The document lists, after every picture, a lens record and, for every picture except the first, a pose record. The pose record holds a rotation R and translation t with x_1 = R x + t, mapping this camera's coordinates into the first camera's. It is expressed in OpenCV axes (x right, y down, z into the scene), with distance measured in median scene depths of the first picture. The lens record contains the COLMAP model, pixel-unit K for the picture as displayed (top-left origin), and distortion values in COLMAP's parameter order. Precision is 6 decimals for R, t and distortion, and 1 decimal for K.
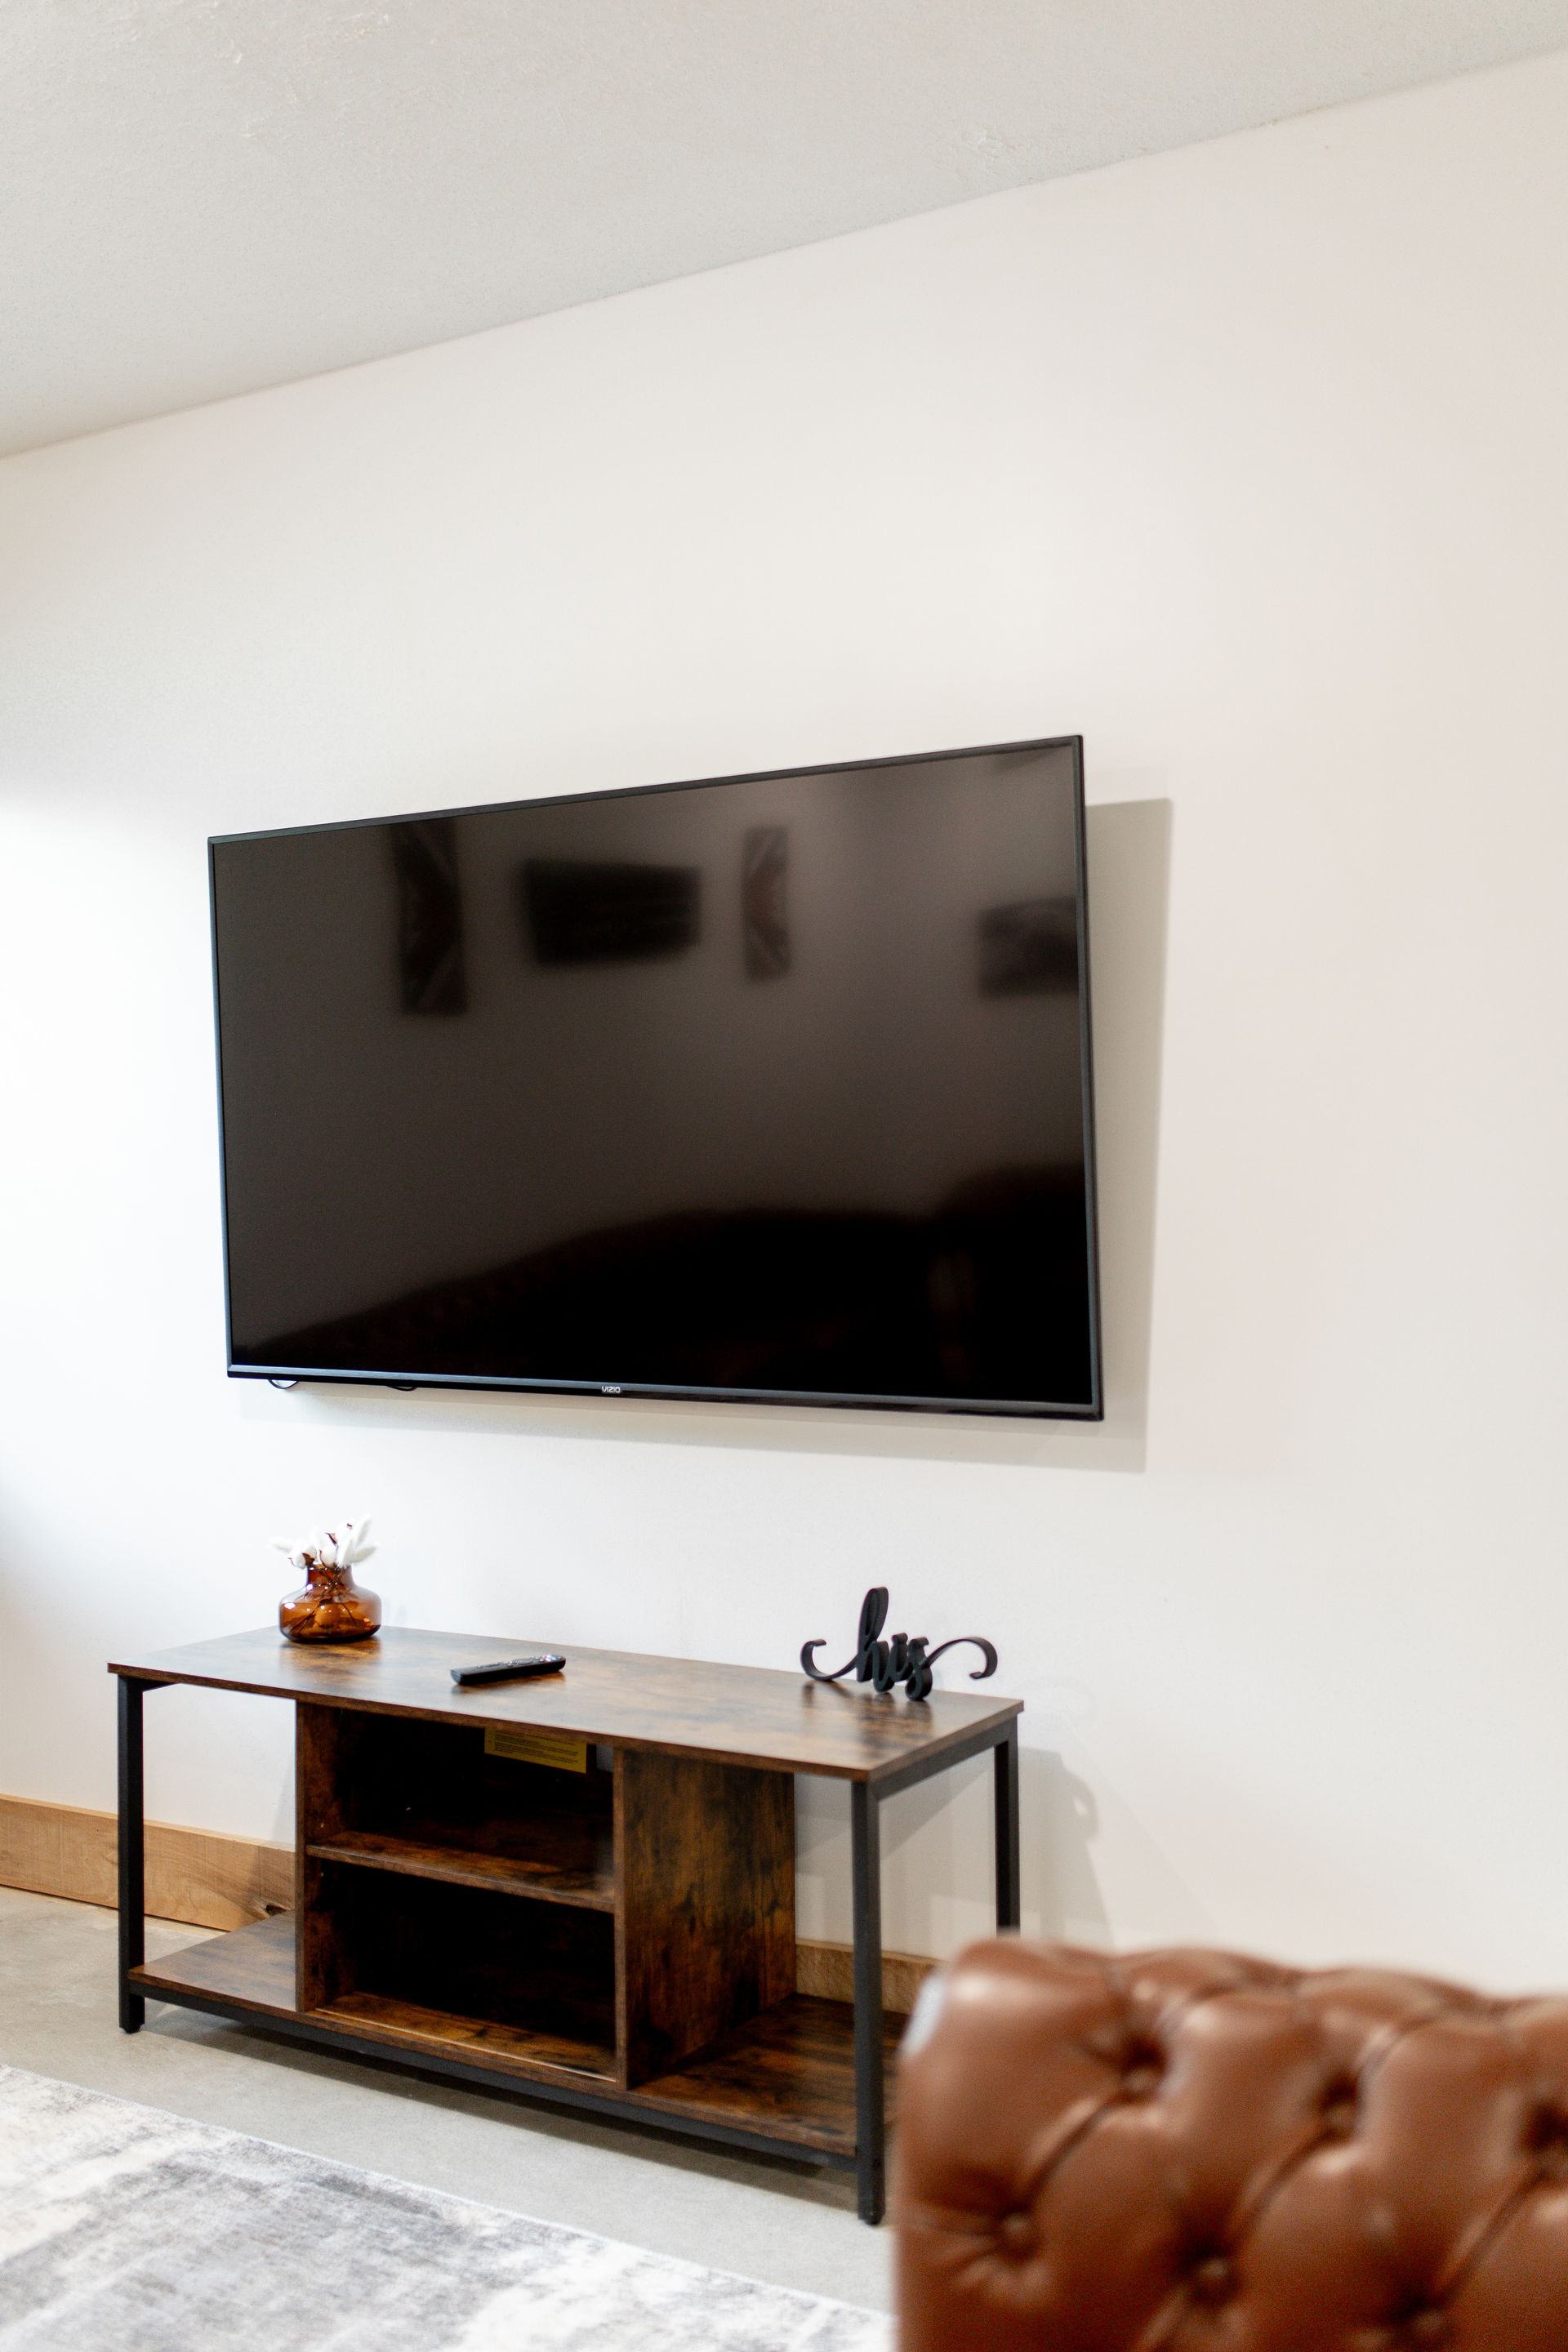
lens RADIAL K [[2218.6, 0, 792.0], [0, 2218.6, 1183.3], [0, 0, 1]] dist [0.000590, 0.000000]
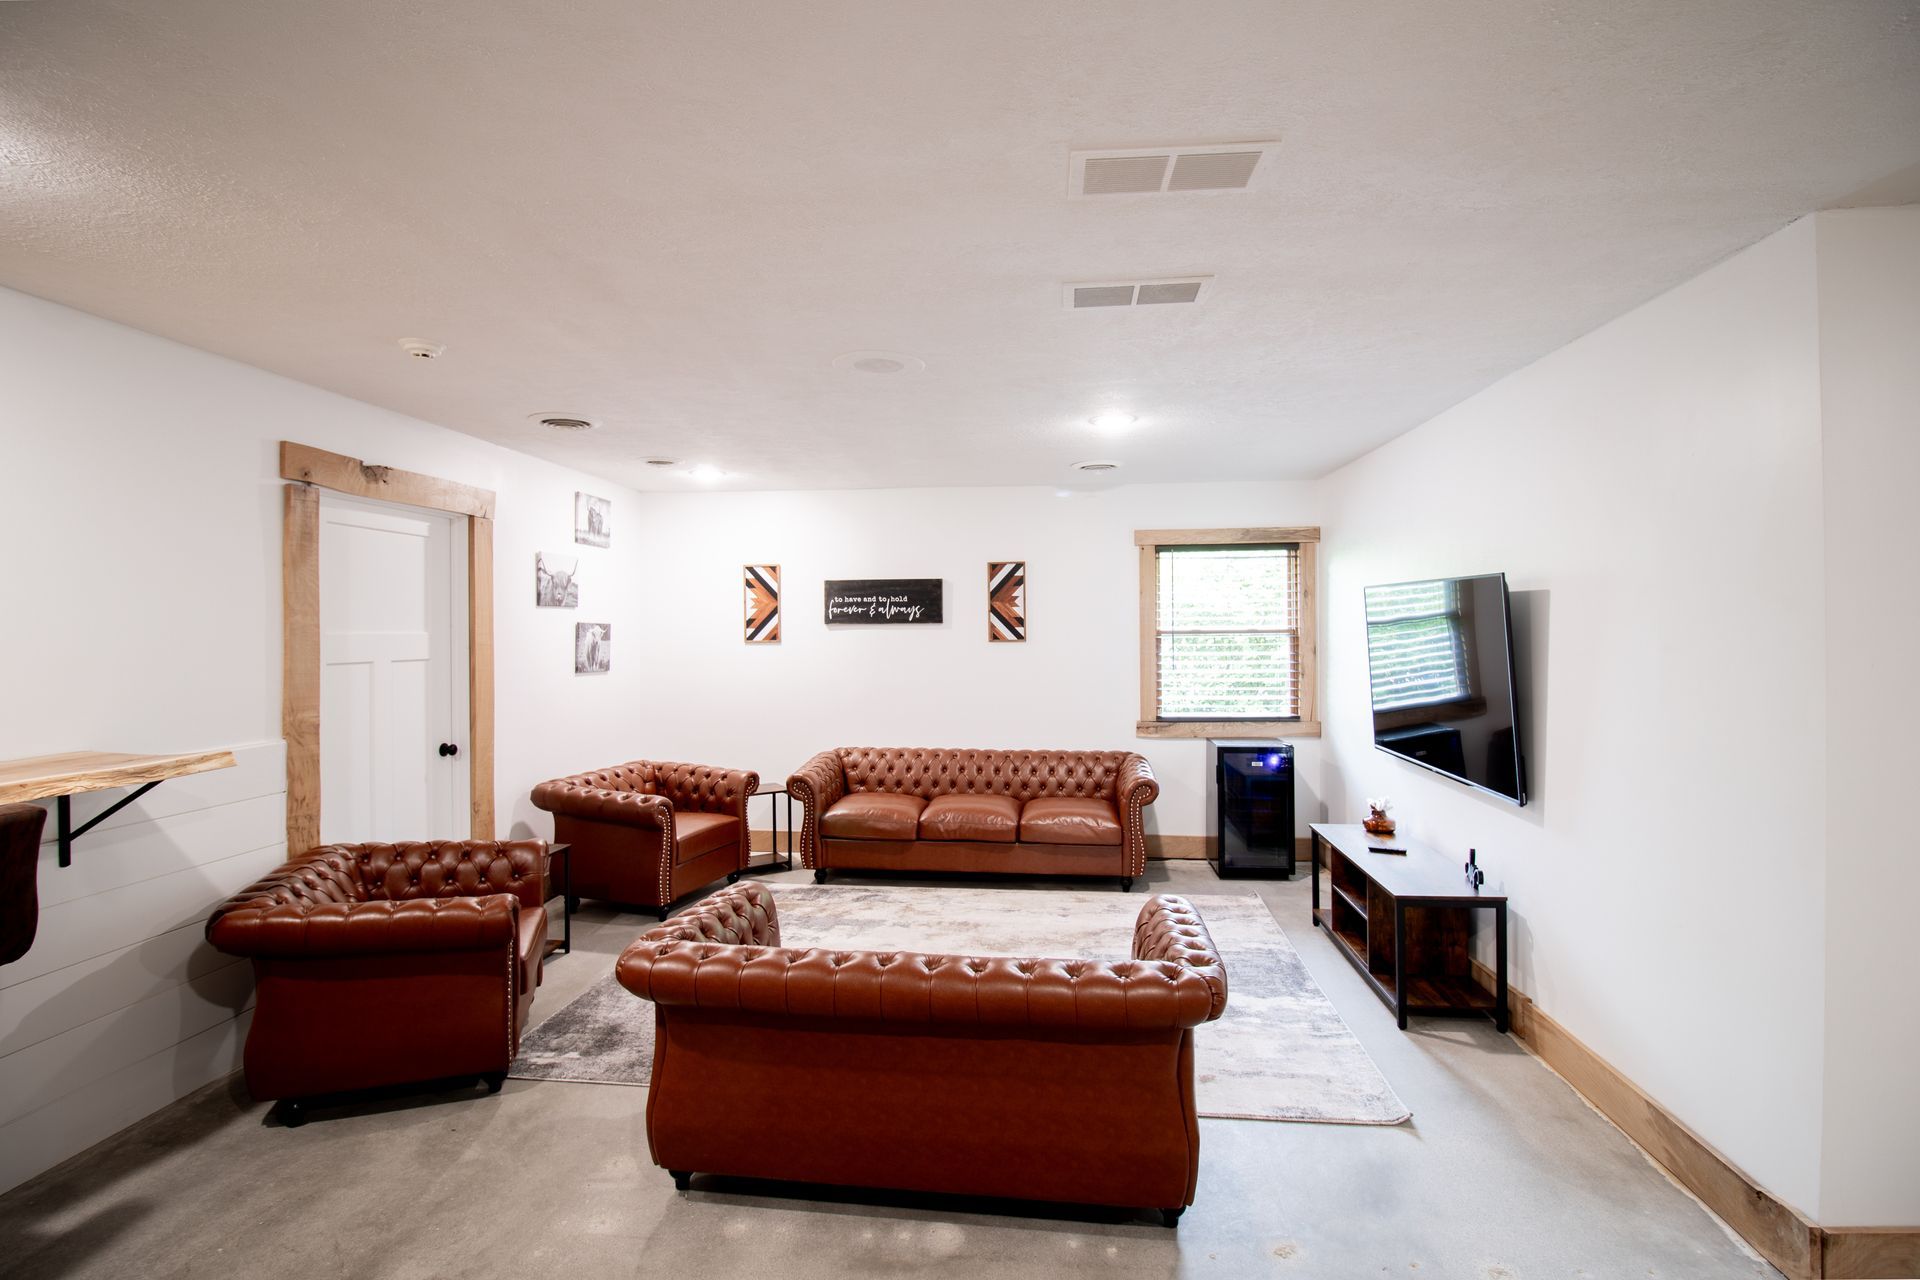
lens RADIAL K [[893.3, 0, 971.9], [0, 893.3, 625.2], [0, 0, 1]] dist [0.002077, -0.013487]
pose [[0.409415, -0.002276, -0.912345, 0.877773], [0.025658, 0.999630, 0.009021, -0.152993], [0.911987, -0.027102, 0.409322, -0.118272]]
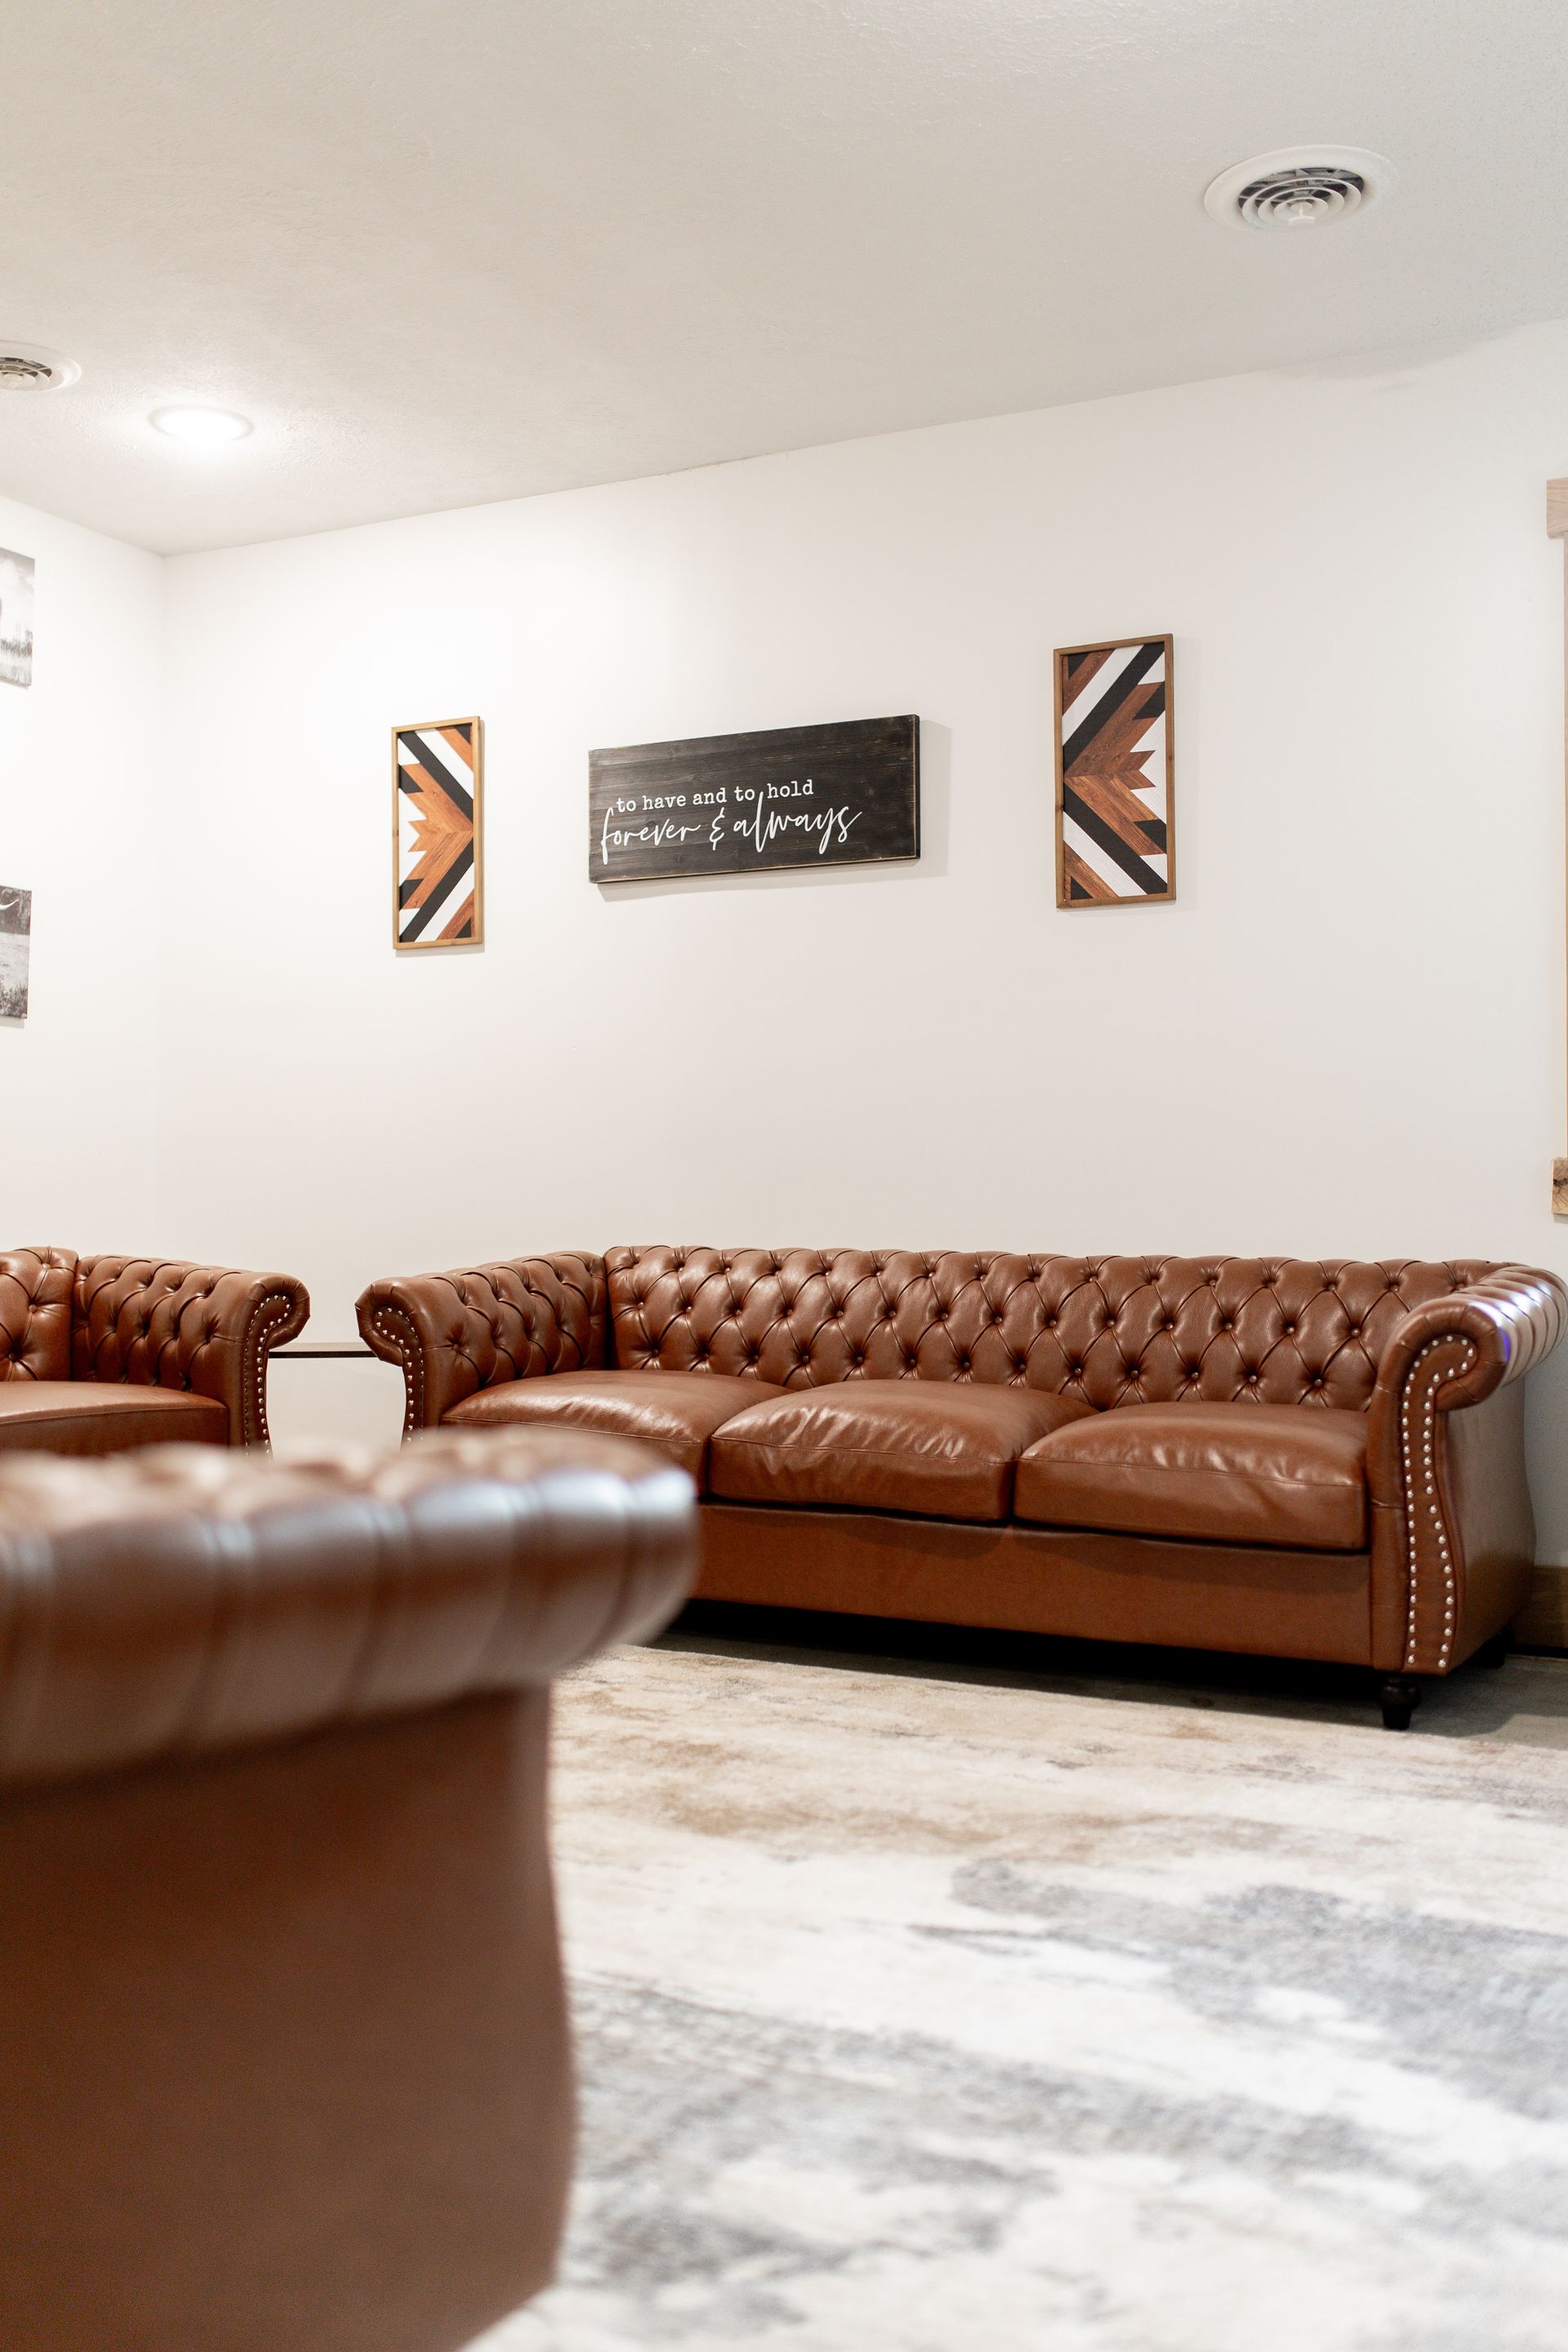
lens RADIAL K [[2218.6, 0, 789.7], [0, 2218.6, 1177.0], [0, 0, 1]] dist [0.000590, 0.000000]
pose [[0.036027, -0.013041, -0.999266, 0.565158], [0.021040, 0.999703, -0.012288, 0.113958], [0.999129, -0.020582, 0.036290, 0.519888]]
